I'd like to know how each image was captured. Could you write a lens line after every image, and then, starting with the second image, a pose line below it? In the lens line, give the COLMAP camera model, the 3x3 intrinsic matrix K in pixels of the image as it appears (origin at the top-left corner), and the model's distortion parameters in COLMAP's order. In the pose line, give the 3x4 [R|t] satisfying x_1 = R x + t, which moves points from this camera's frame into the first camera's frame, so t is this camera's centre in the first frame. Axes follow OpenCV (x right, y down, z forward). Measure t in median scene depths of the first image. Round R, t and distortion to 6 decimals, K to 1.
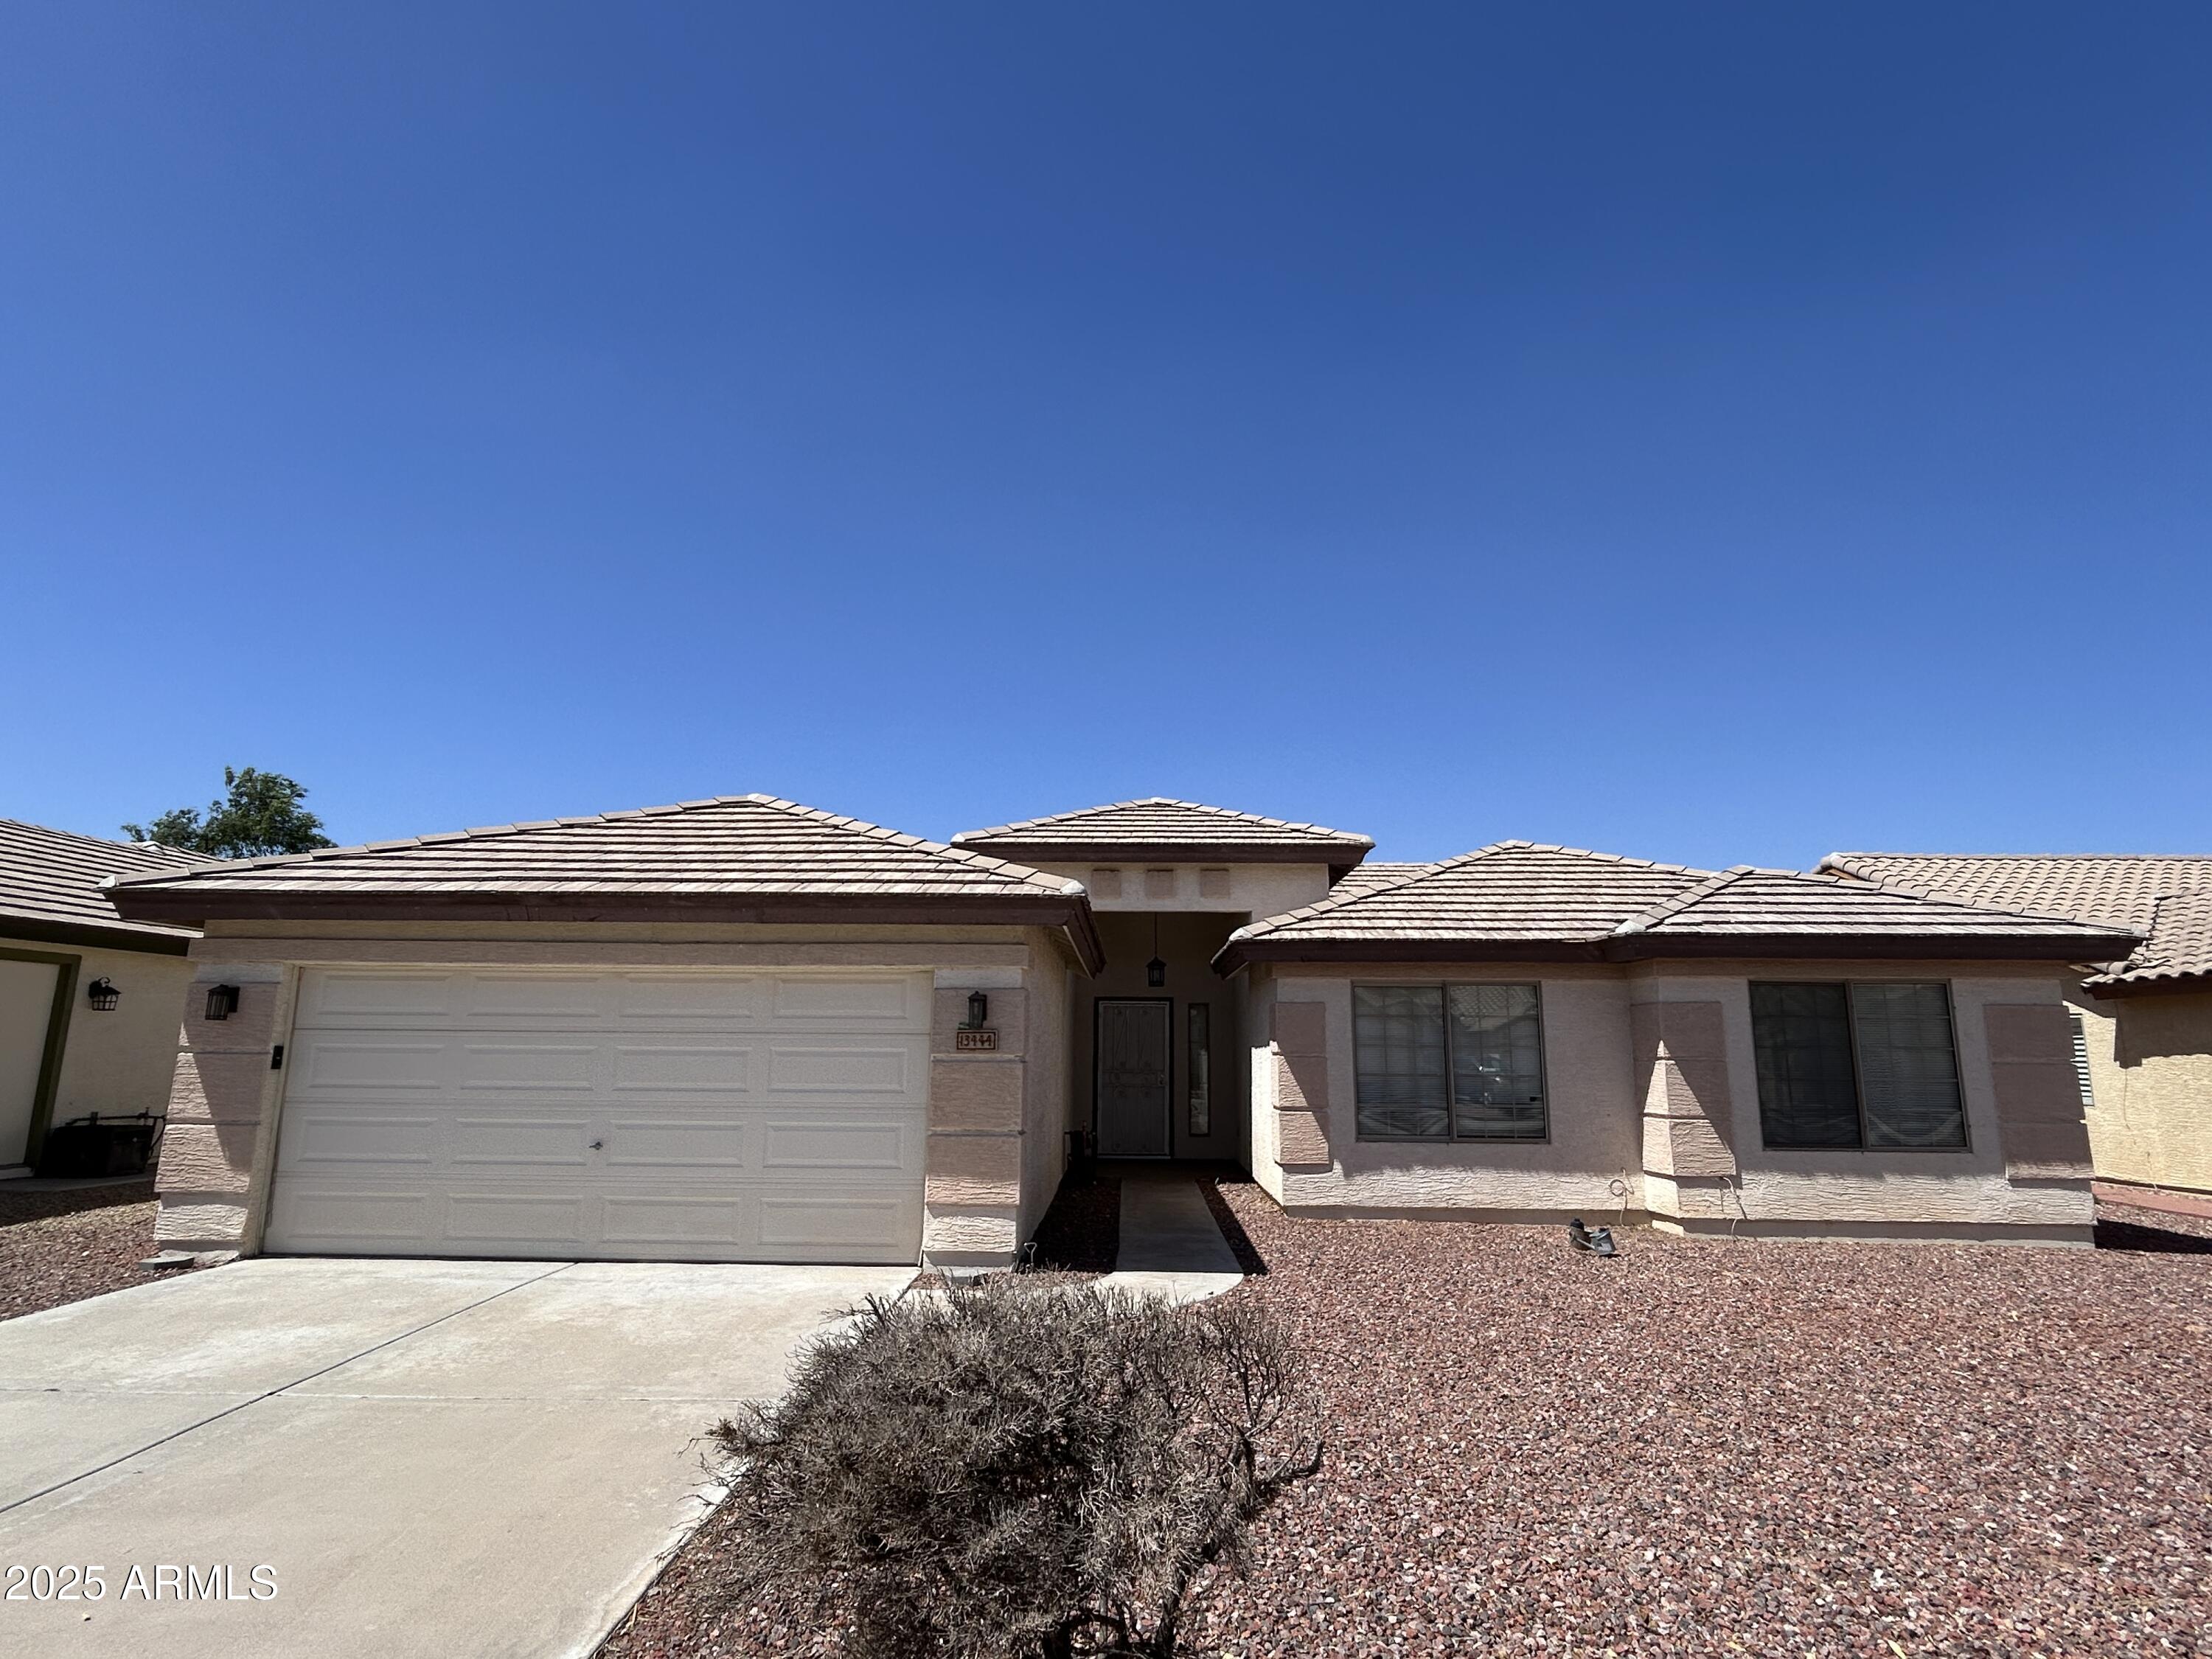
lens RADIAL K [[1117.8, 0, 1086.7], [0, 1117.8, 835.6], [0, 0, 1]] dist [-0.002740, -0.000104]
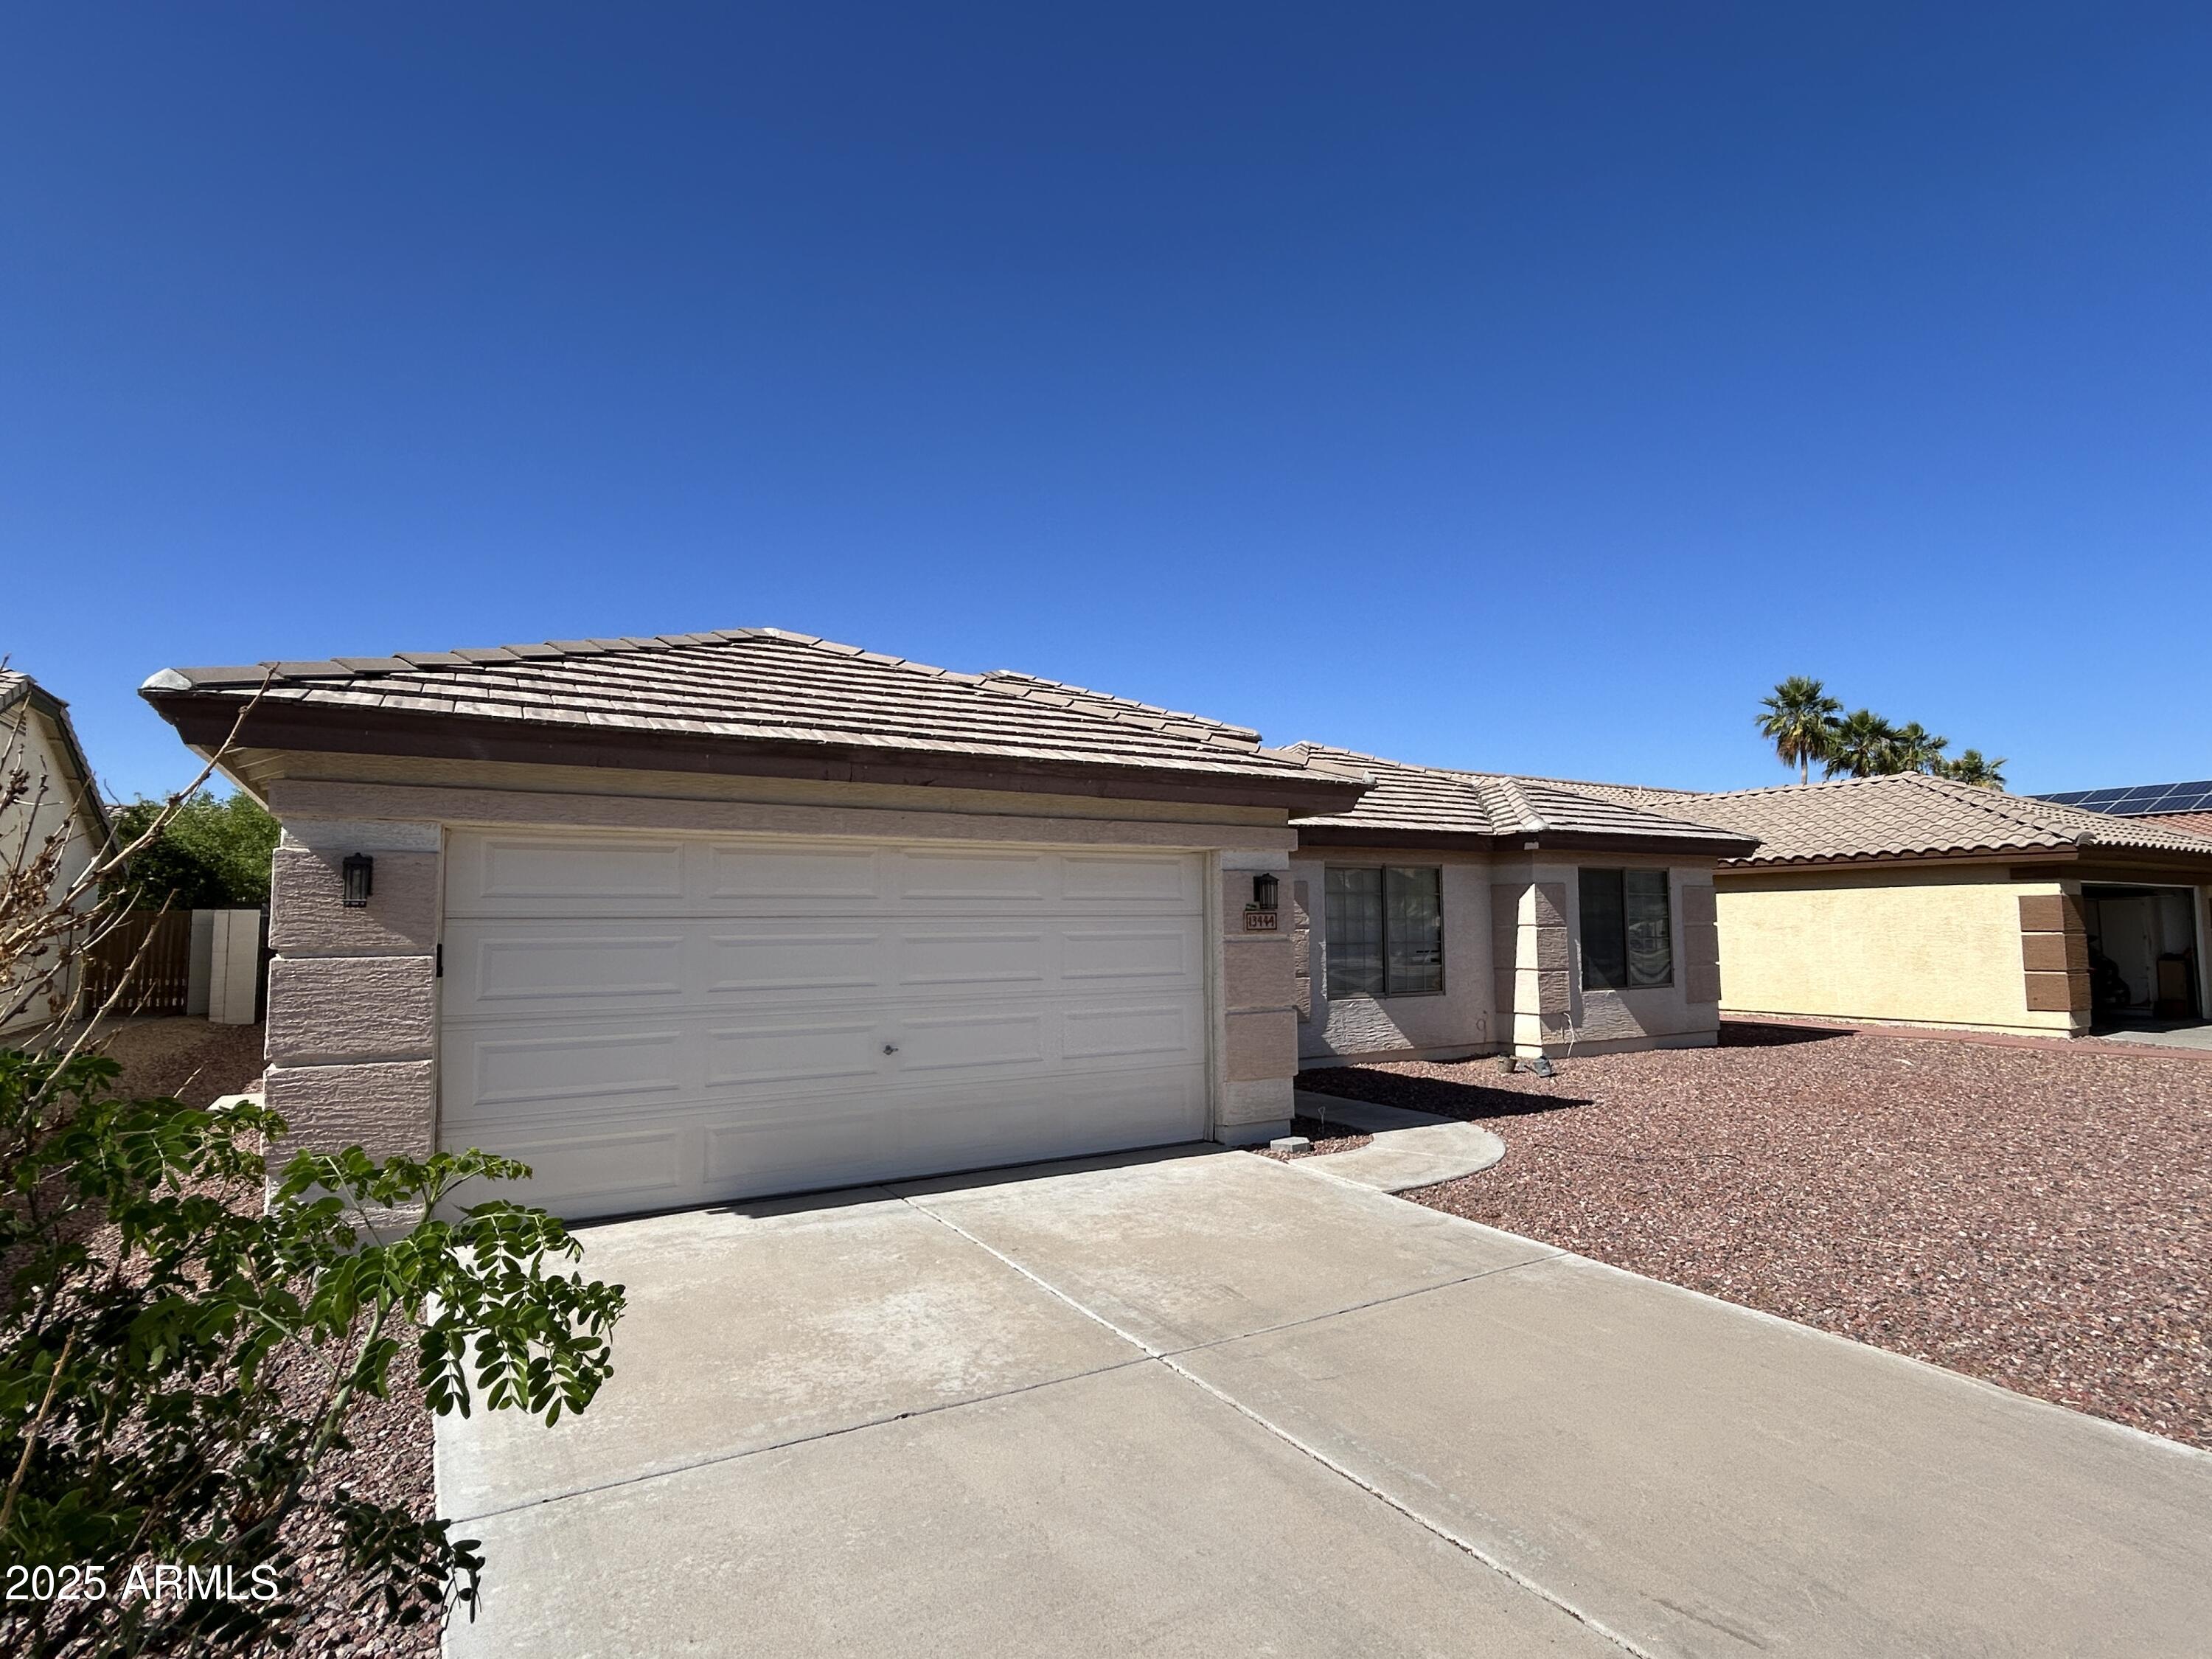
lens RADIAL K [[1117.8, 0, 1058.3], [0, 1117.8, 834.0], [0, 0, 1]] dist [-0.002740, -0.000104]
pose [[0.853855, 0.026285, 0.519846, -0.740813], [-0.087015, 0.991878, 0.092770, 0.025294], [-0.513186, -0.124447, 0.849208, 0.229078]]
